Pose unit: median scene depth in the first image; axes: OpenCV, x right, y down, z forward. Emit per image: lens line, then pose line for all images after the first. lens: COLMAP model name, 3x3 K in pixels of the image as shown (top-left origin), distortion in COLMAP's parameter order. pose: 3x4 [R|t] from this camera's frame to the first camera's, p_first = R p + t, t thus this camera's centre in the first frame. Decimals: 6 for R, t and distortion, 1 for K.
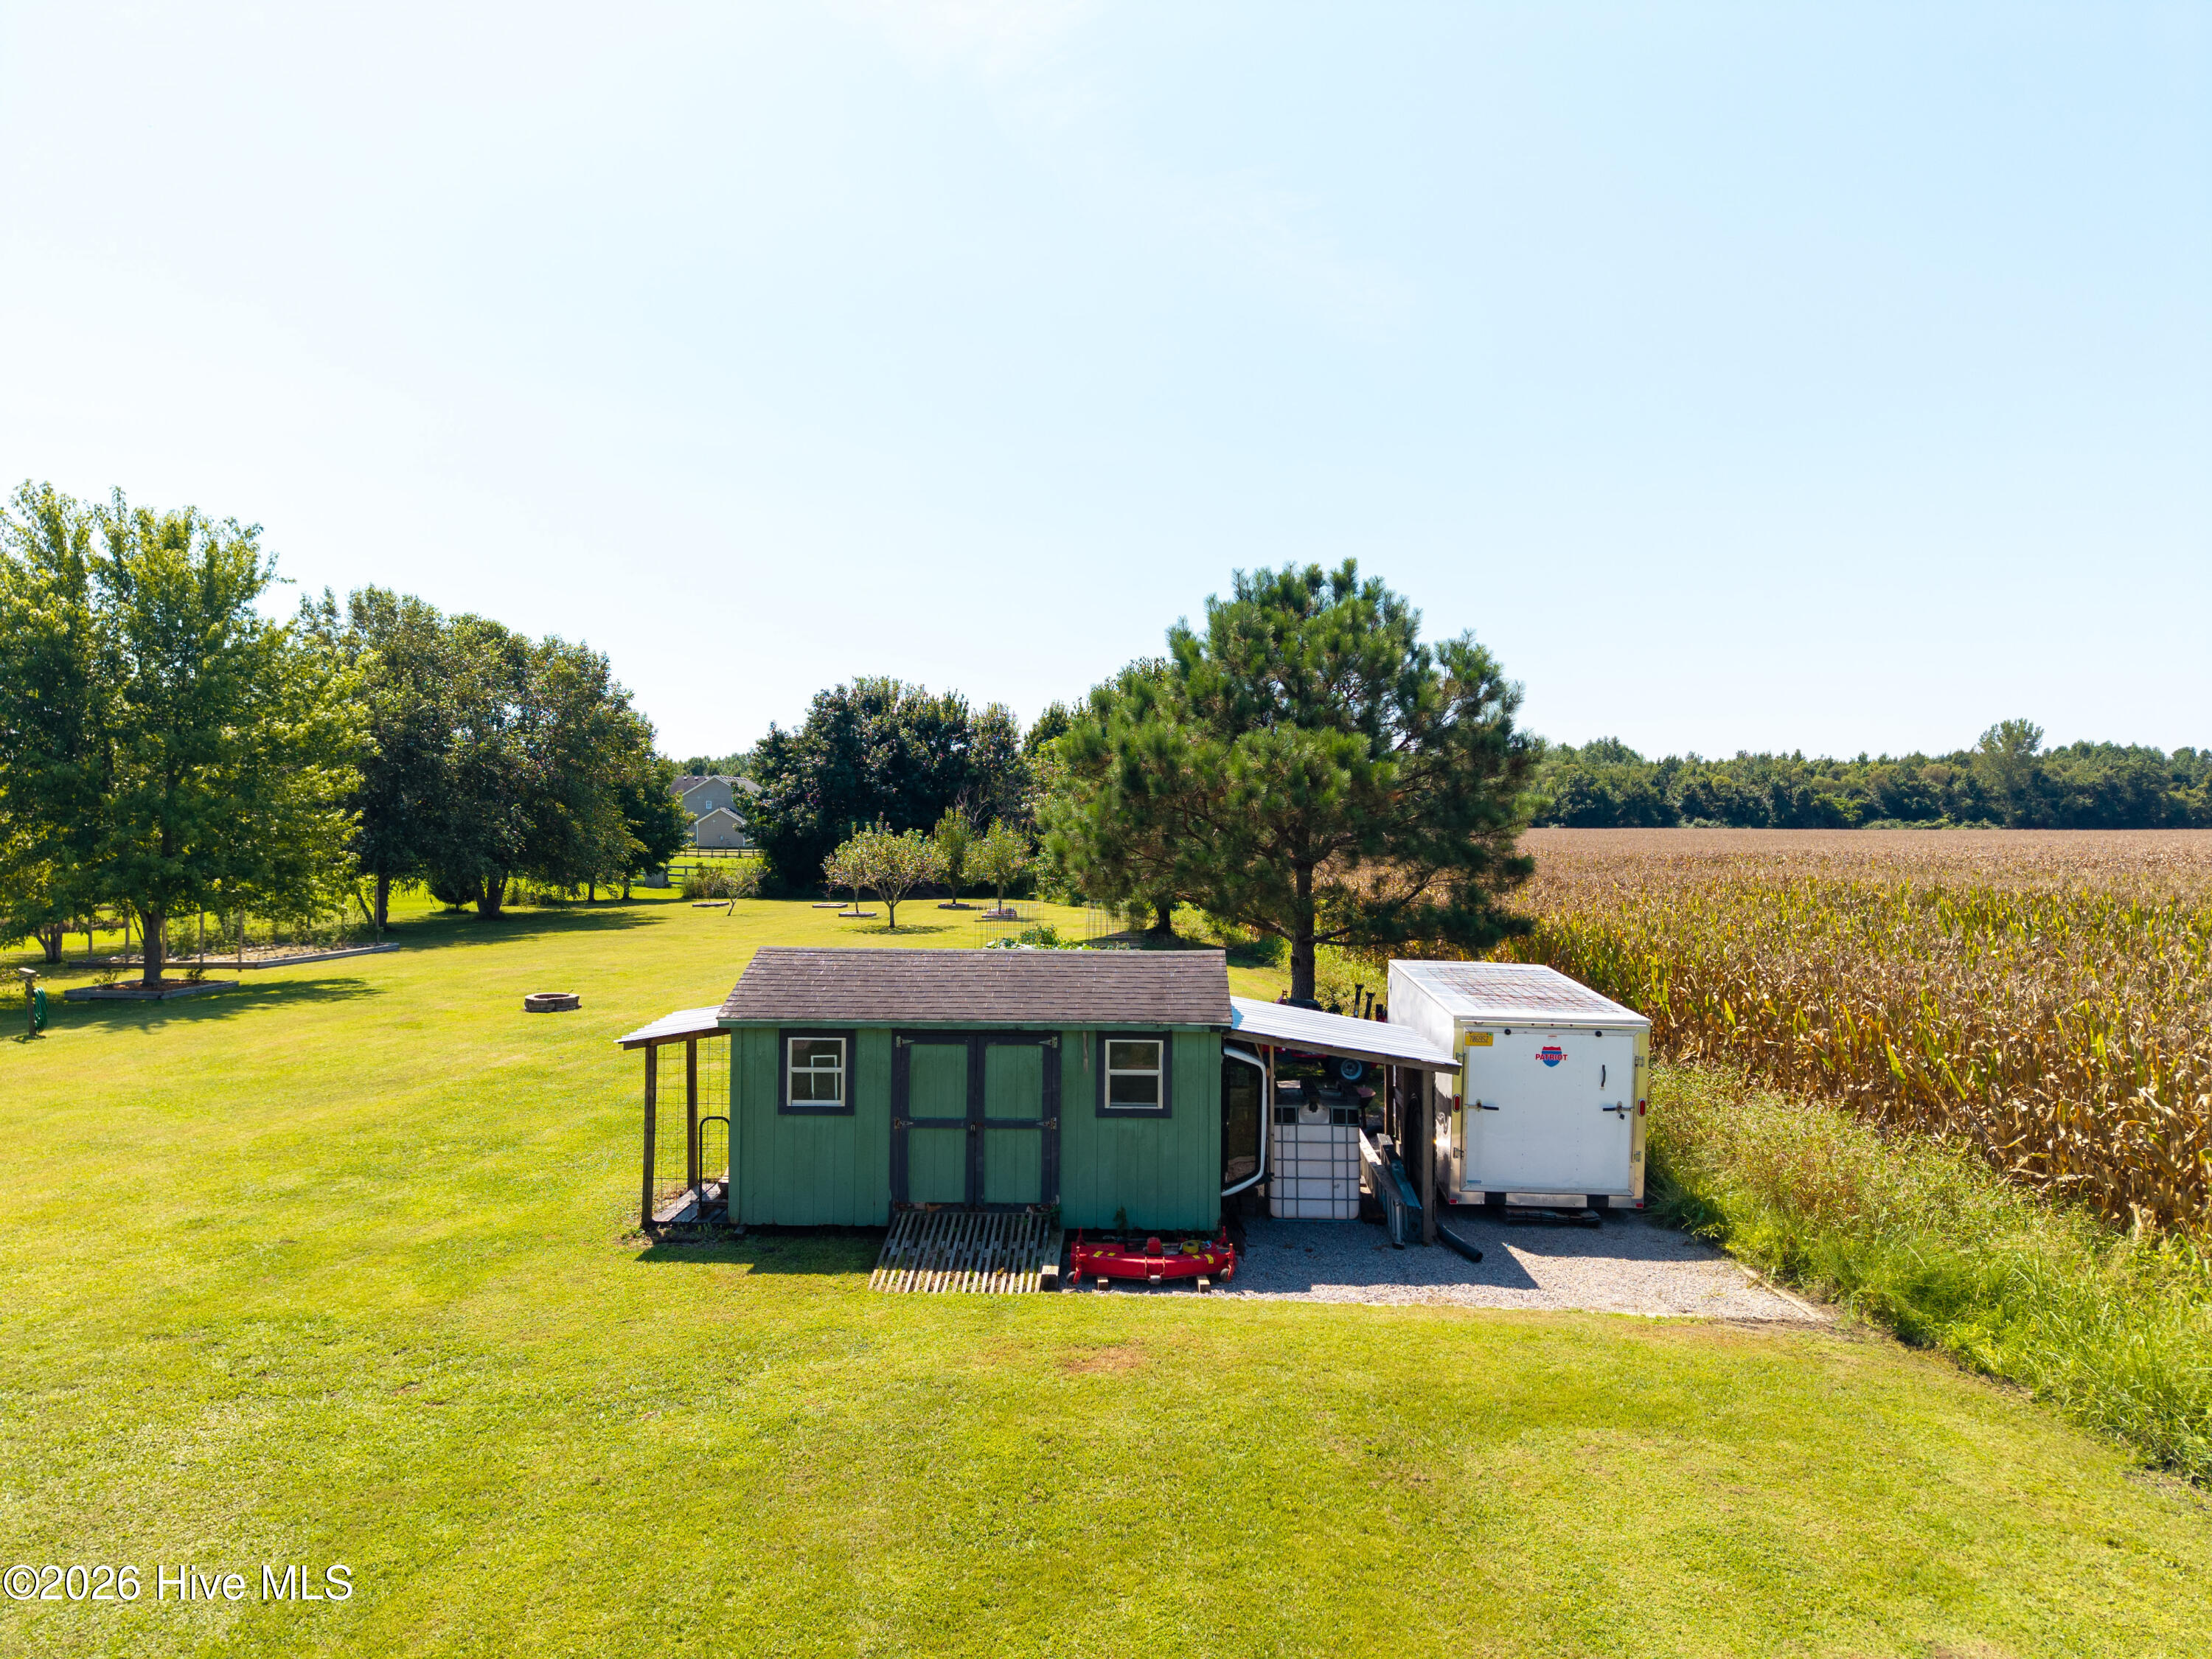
lens RADIAL K [[1493.6, 0, 1116.3], [0, 1493.6, 817.7], [0, 0, 1]] dist [0.048656, -0.045919]
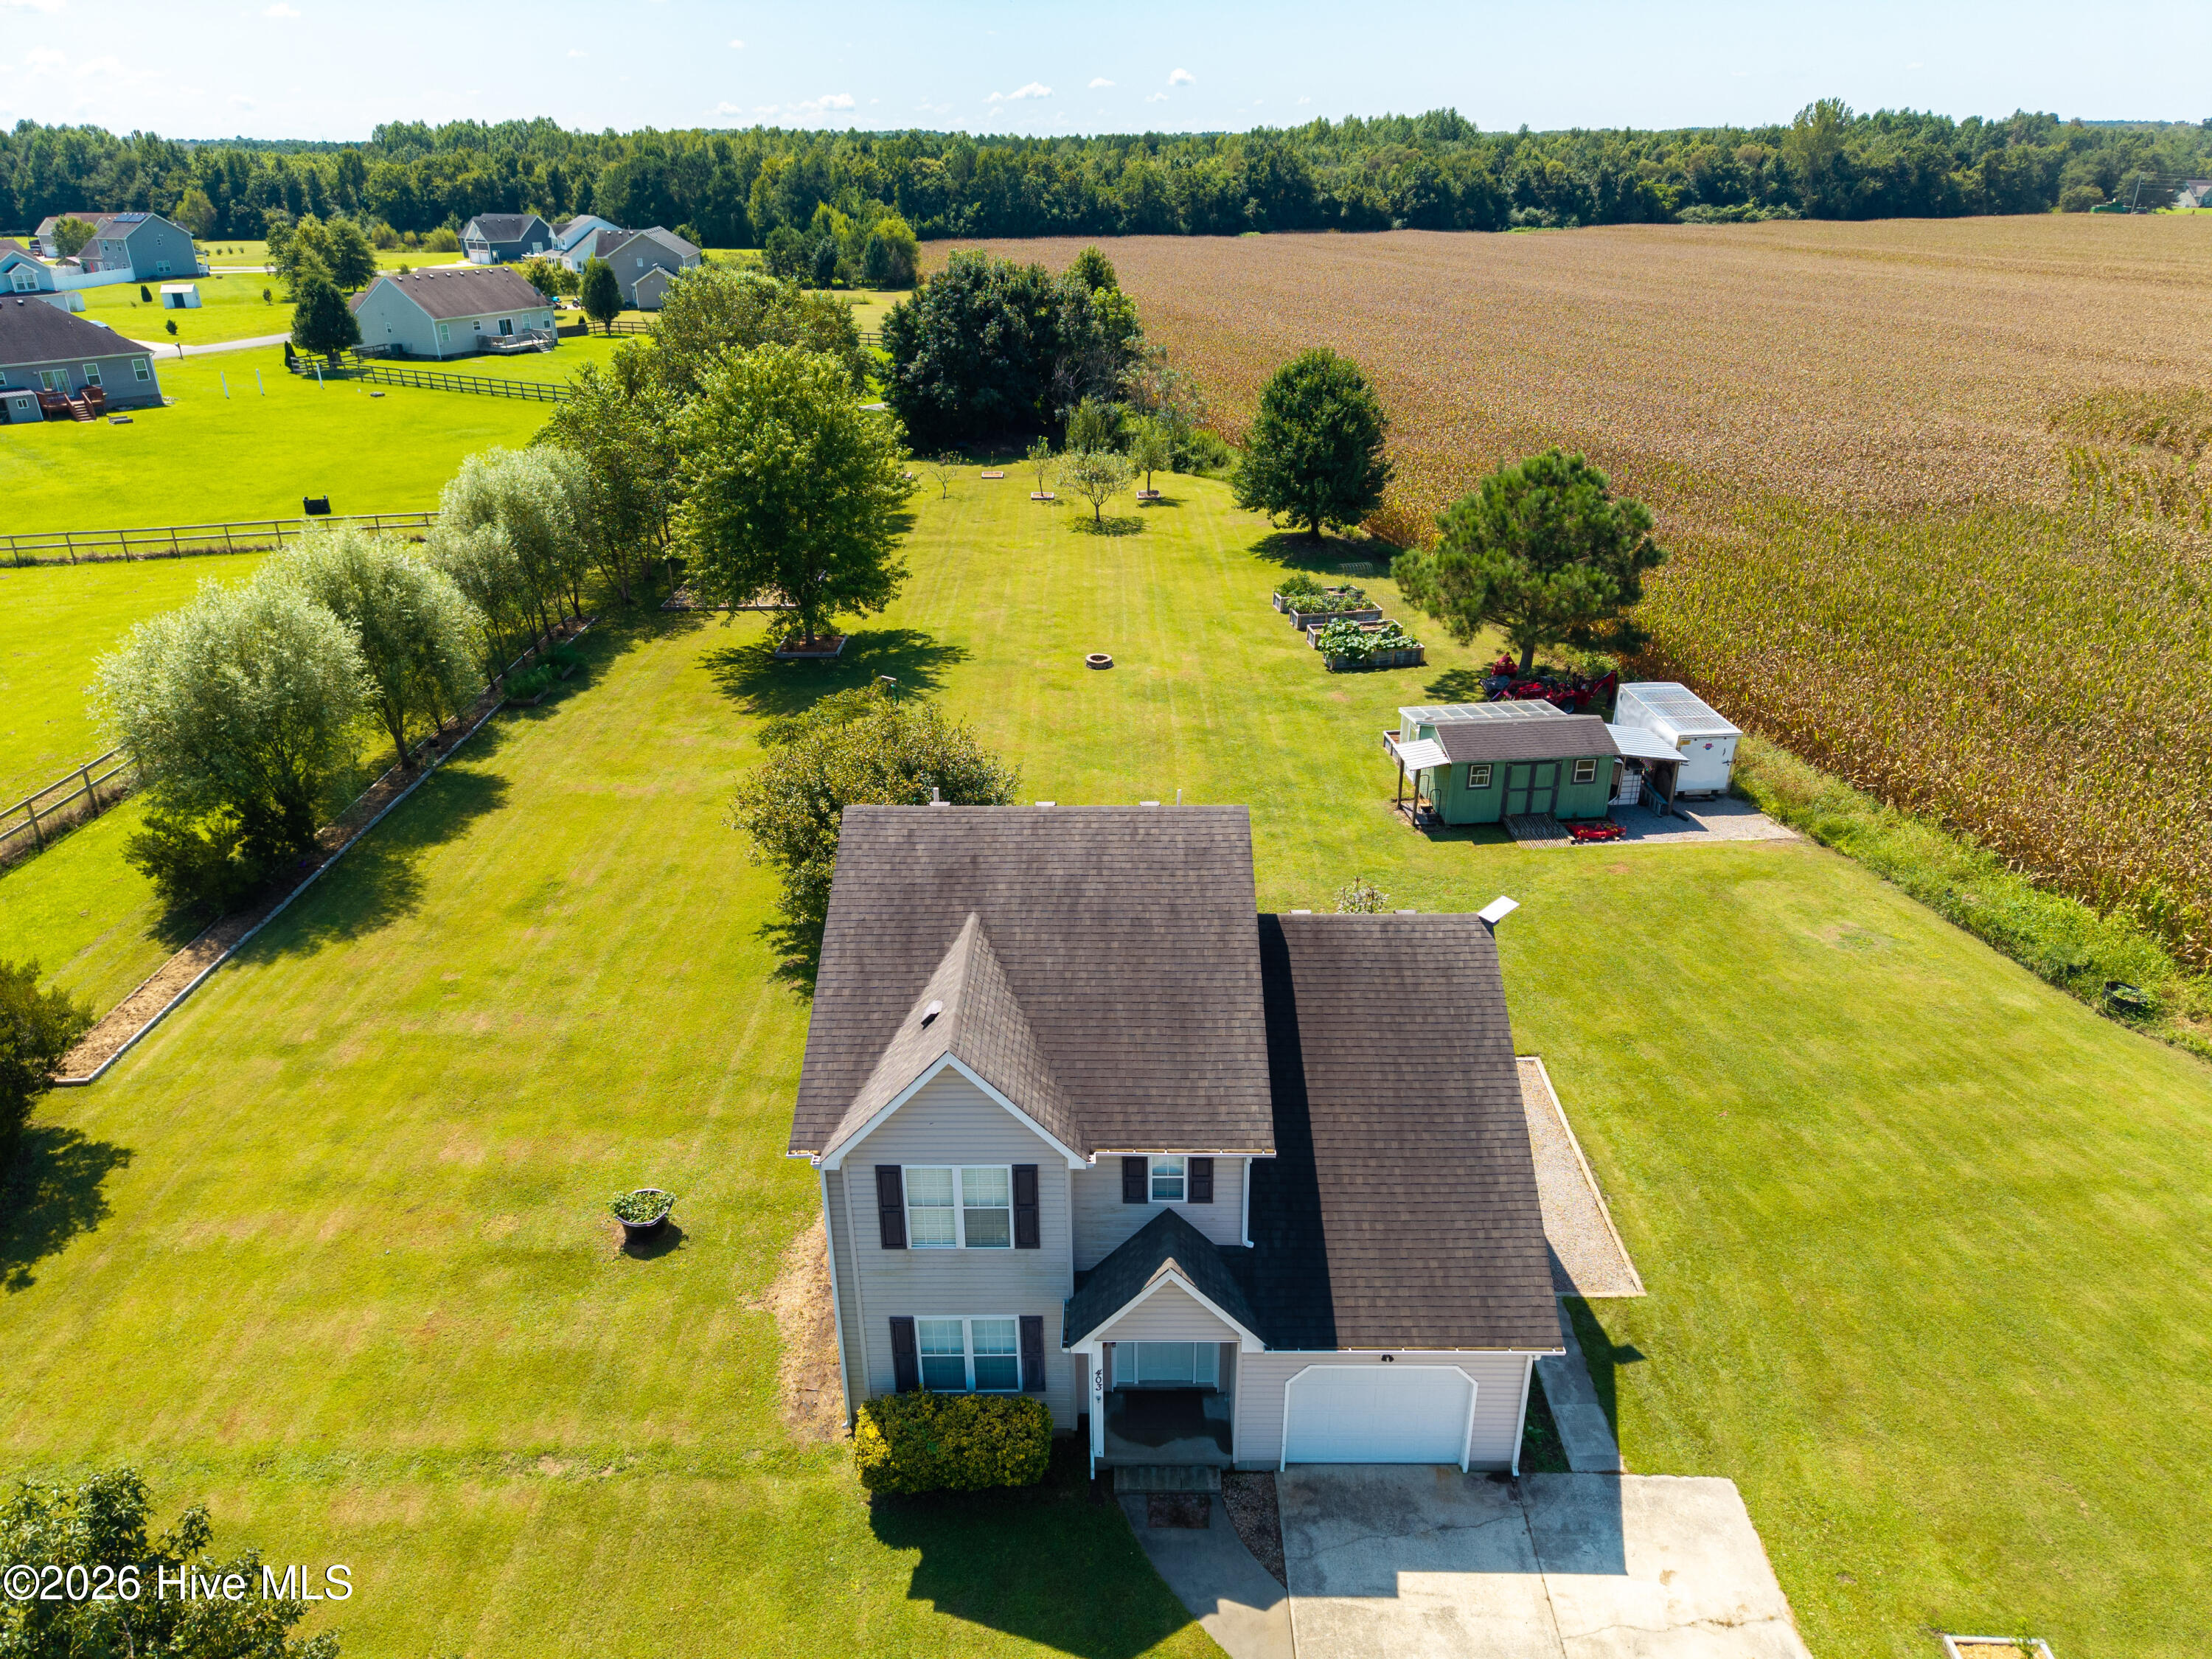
lens RADIAL K [[1493.6, 0, 1122.5], [0, 1493.6, 851.1], [0, 0, 1]] dist [0.048656, -0.045919]
pose [[0.988669, -0.067690, 0.133981, -0.323420], [0.004227, 0.904755, 0.425911, -0.236812], [-0.150050, -0.420518, 0.894790, -0.394485]]
